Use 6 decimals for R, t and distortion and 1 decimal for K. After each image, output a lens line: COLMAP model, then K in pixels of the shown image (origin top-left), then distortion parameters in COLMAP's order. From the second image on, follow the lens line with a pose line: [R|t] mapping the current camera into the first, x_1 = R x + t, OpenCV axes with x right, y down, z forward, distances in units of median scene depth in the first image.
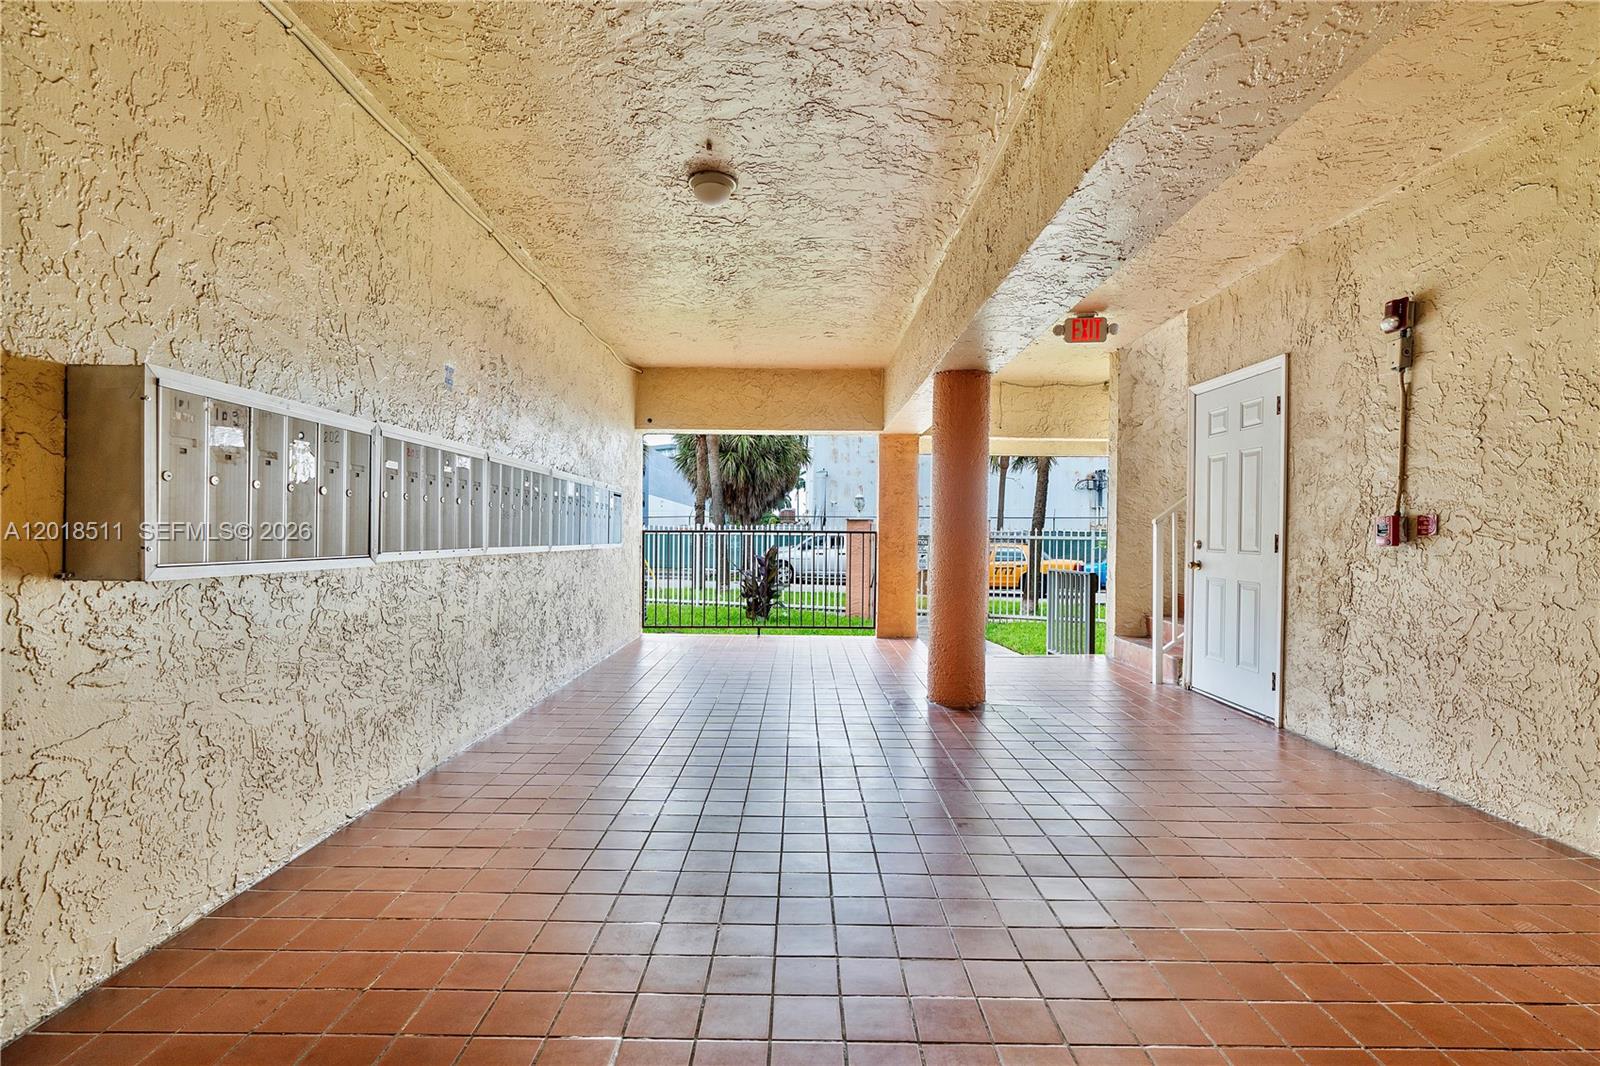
lens RADIAL K [[763.2, 0, 798.9], [0, 763.2, 553.3], [0, 0, 1]] dist [-0.003147, 0.000158]
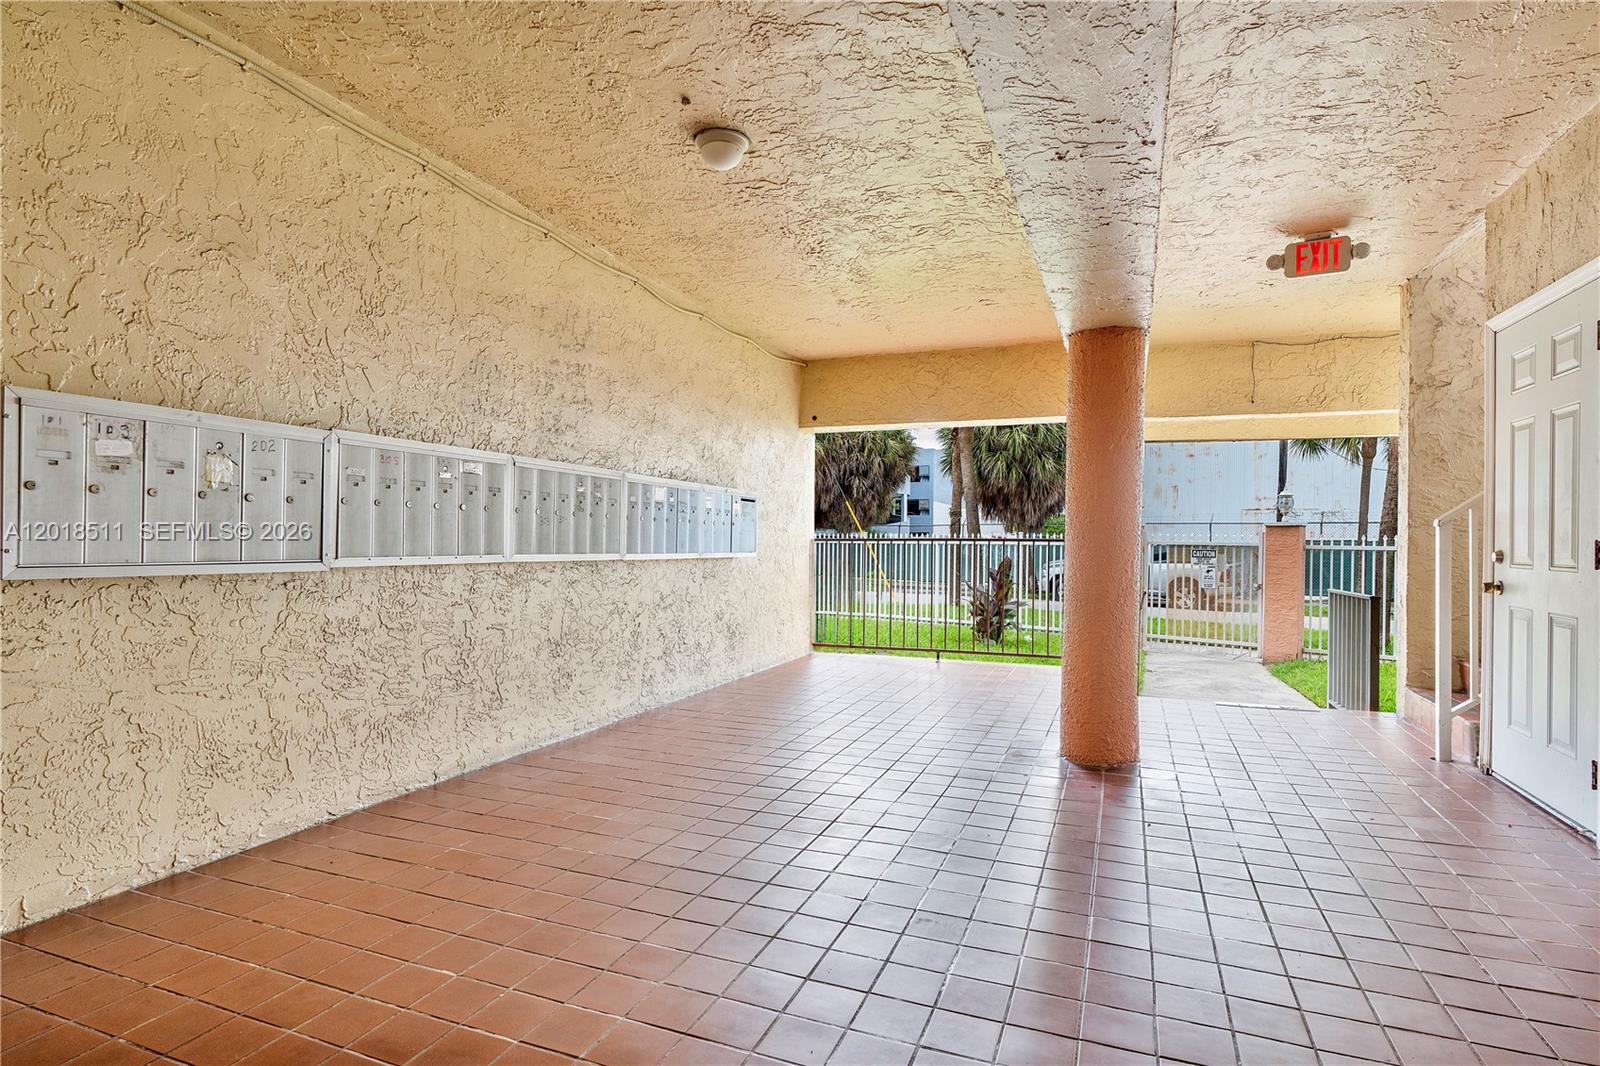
lens RADIAL K [[836.1, 0, 796.0], [0, 836.1, 555.0], [0, 0, 1]] dist [-0.002683, 0.000820]
pose [[0.928412, 0.004850, -0.371520, 0.351835], [-0.009676, 0.999891, -0.011127, 0.001433], [0.371426, 0.013925, 0.928358, 0.152614]]
